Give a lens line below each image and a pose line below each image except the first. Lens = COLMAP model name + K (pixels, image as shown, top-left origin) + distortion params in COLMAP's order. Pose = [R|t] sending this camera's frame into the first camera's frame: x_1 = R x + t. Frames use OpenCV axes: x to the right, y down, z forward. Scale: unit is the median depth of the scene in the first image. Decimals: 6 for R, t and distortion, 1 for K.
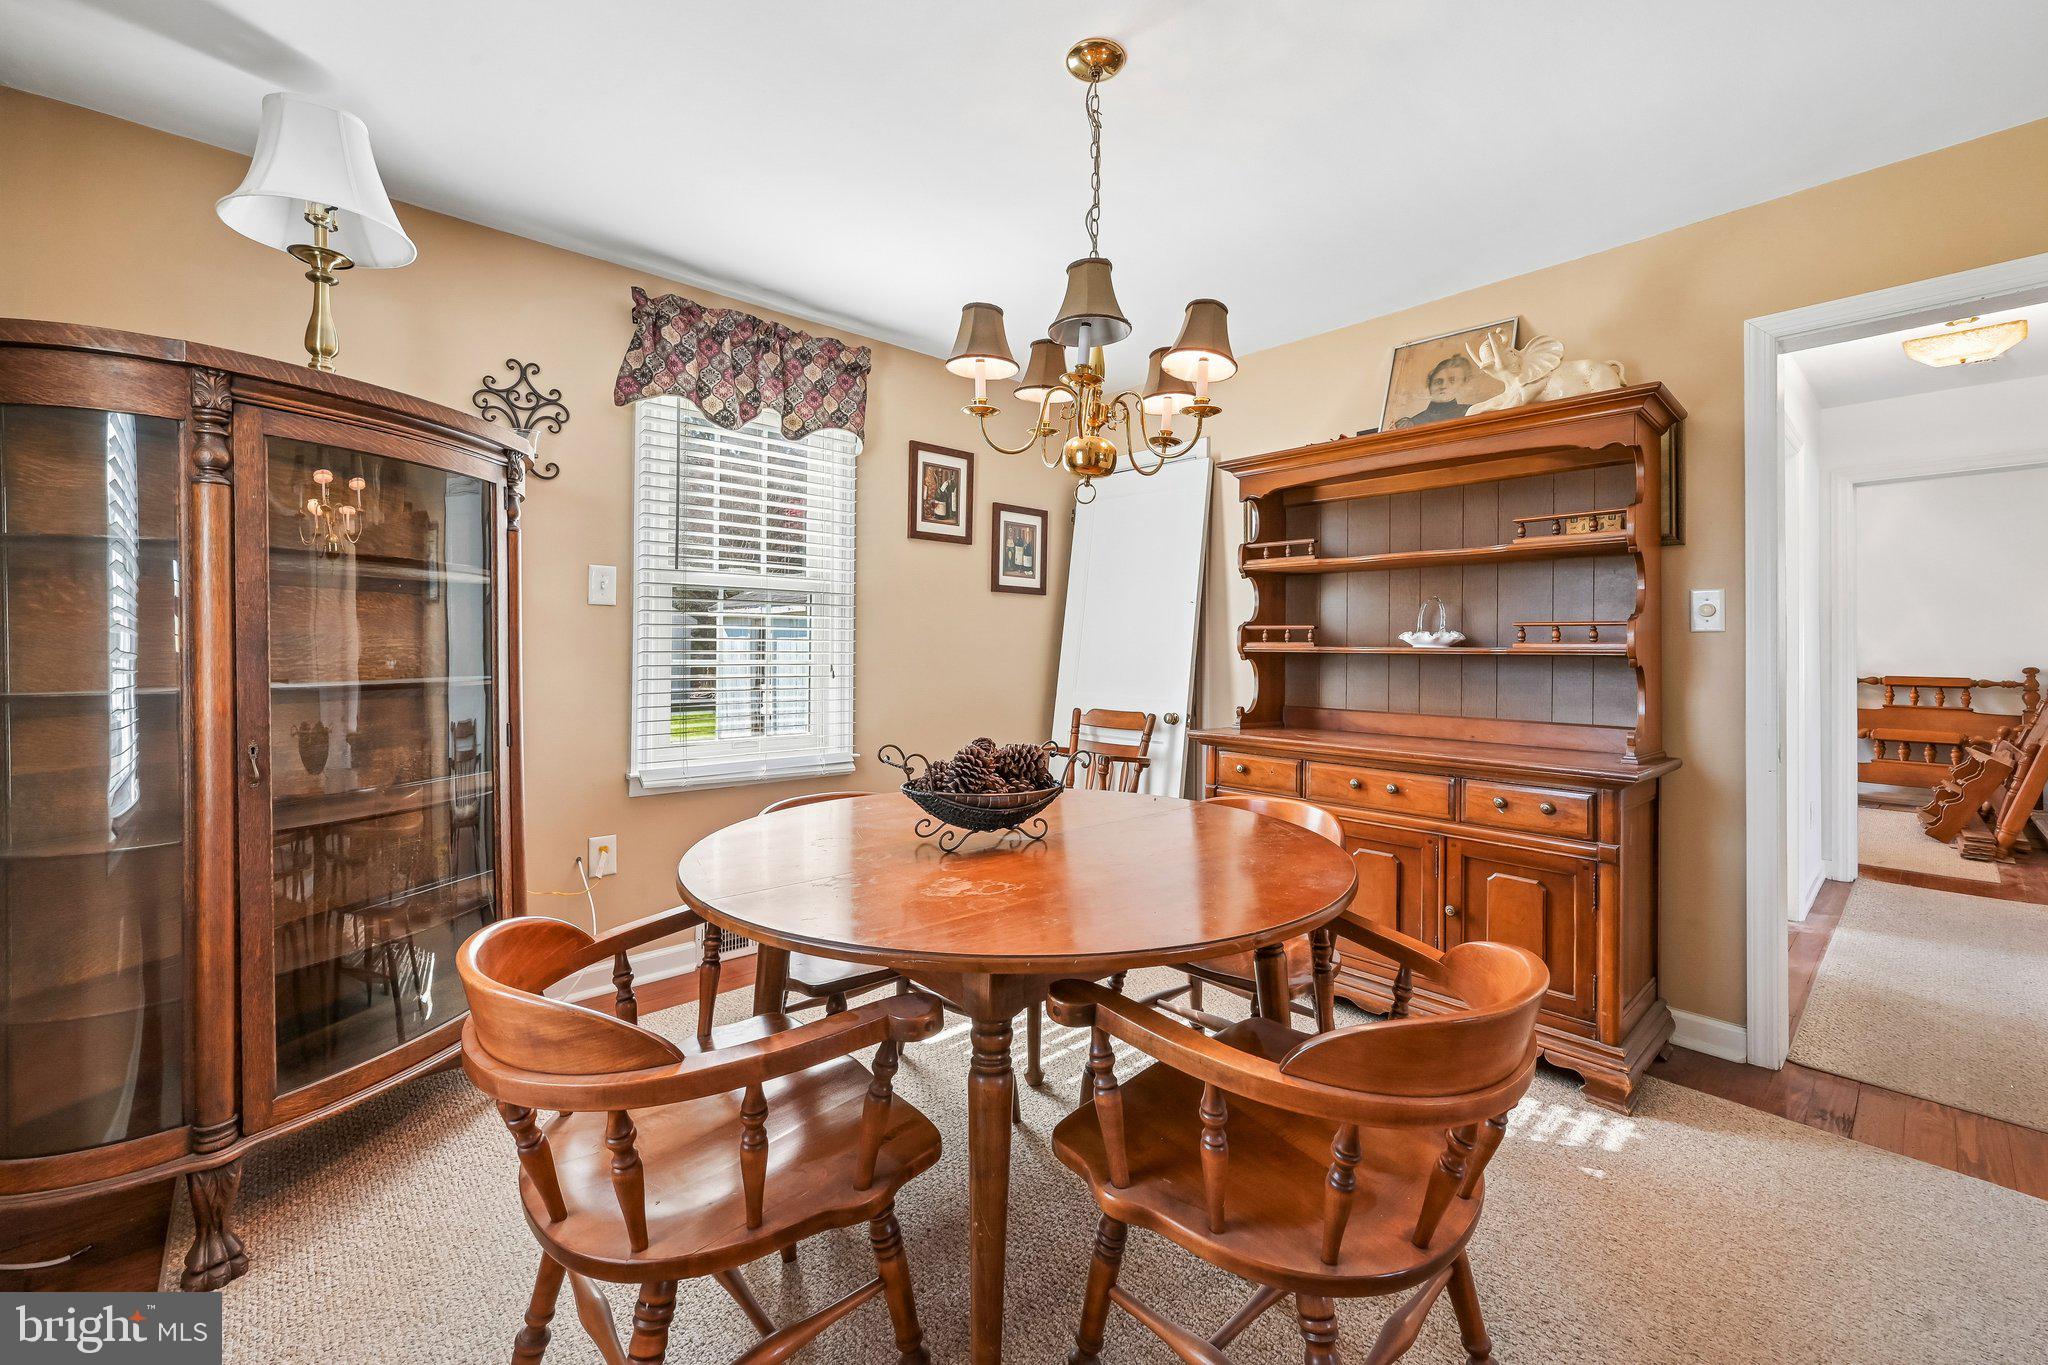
lens RADIAL K [[839.3, 0, 1074.2], [0, 839.3, 646.9], [0, 0, 1]] dist [-0.000959, 0.000689]
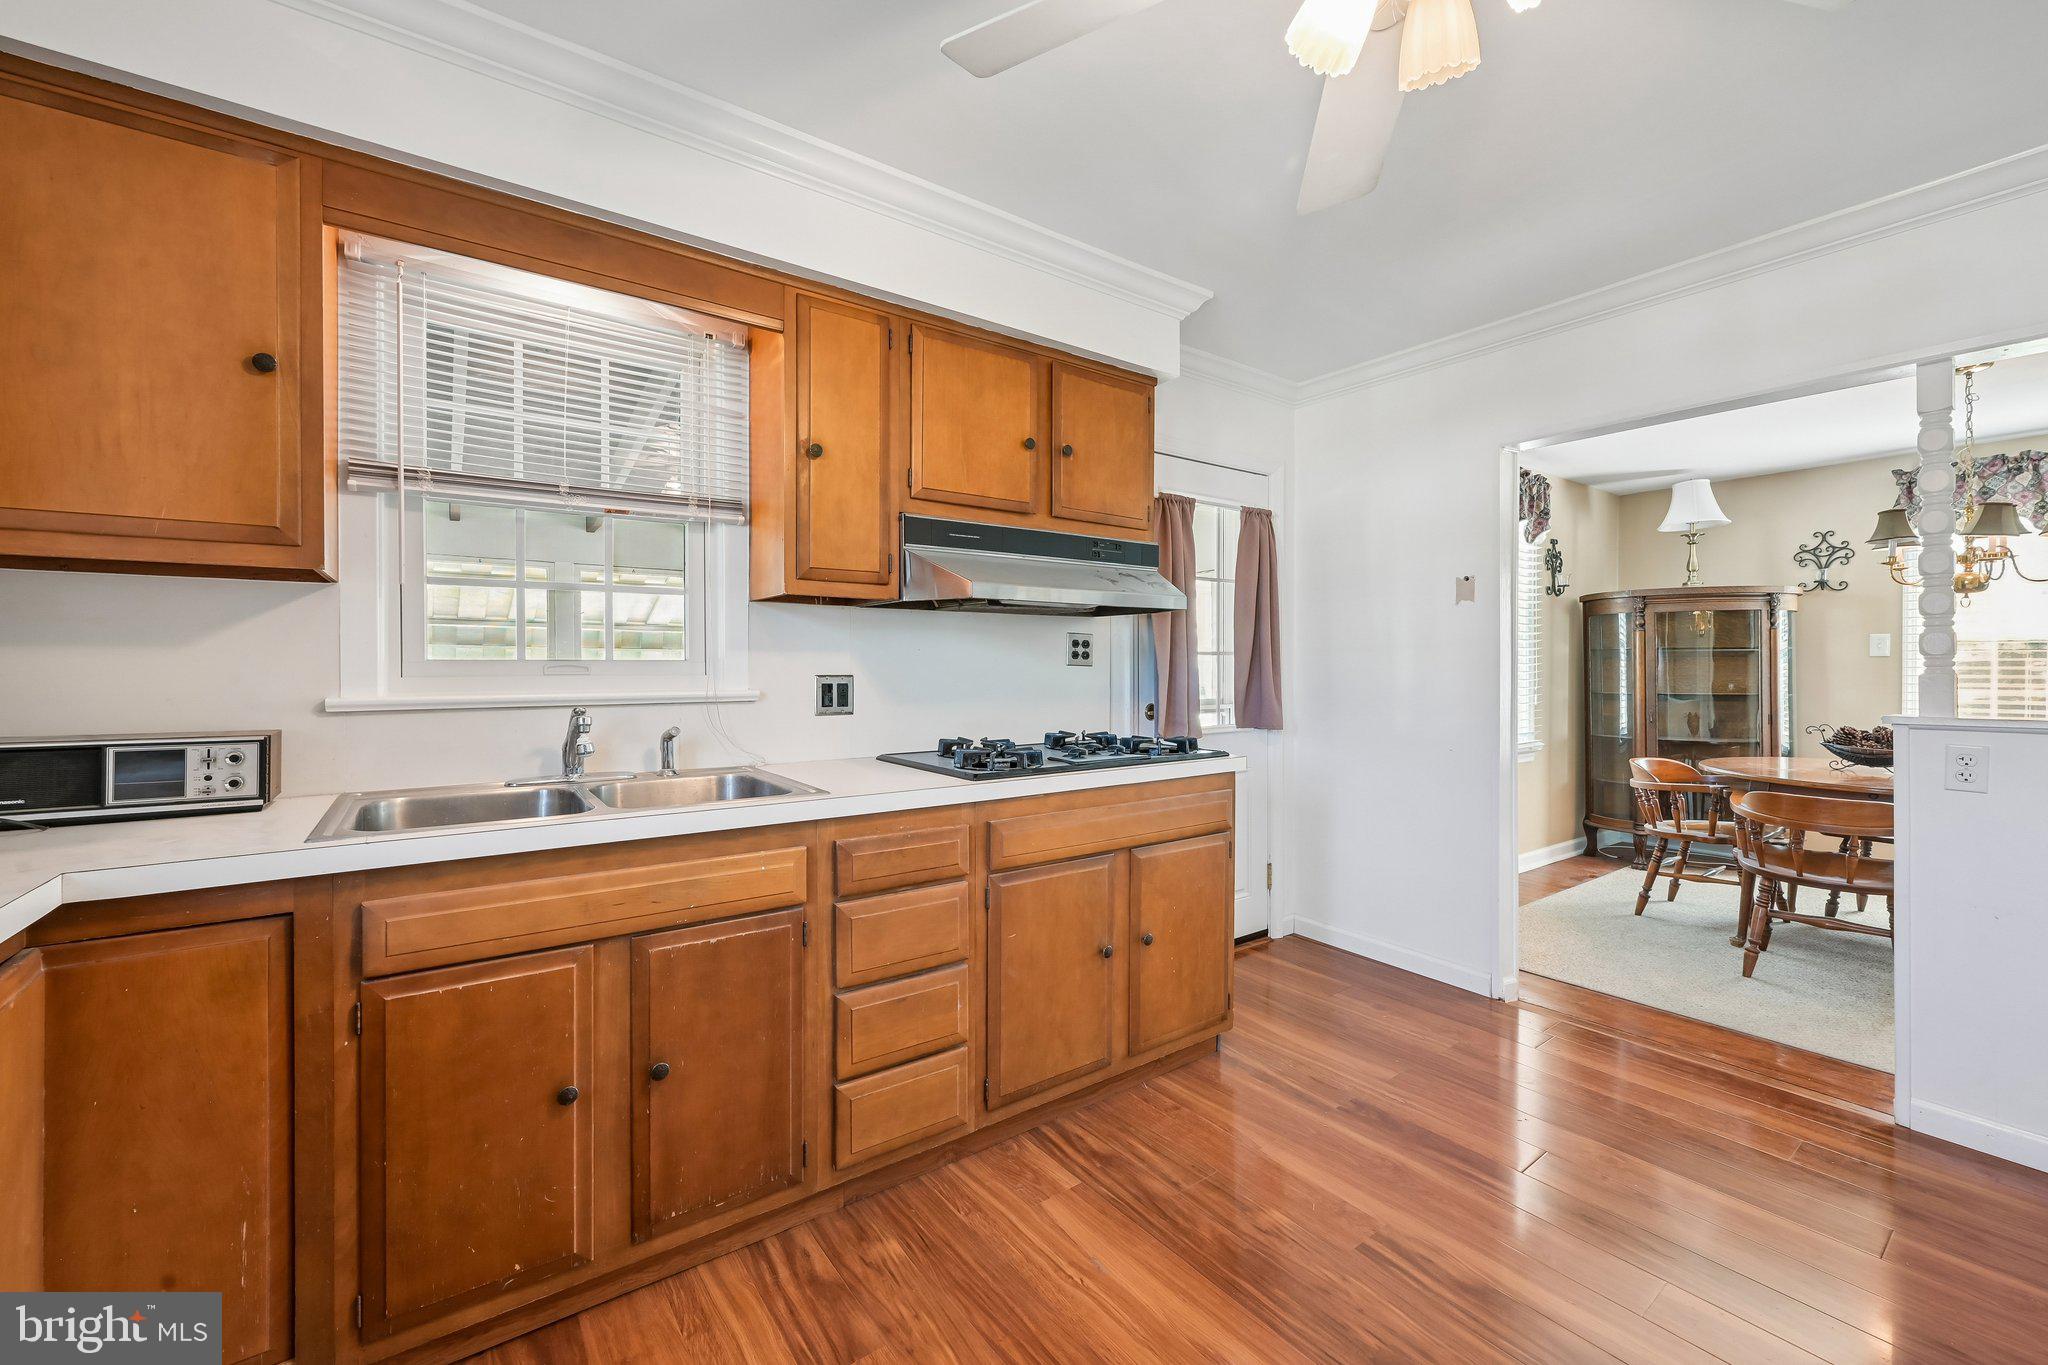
lens RADIAL K [[839.3, 0, 1008.4], [0, 839.3, 669.3], [0, 0, 1]] dist [-0.000959, 0.000689]
pose [[-0.140569, -0.001731, -0.990069, 1.267738], [-0.000716, 0.999998, -0.001647, -0.018889], [0.990071, 0.000477, -0.140570, -0.481271]]
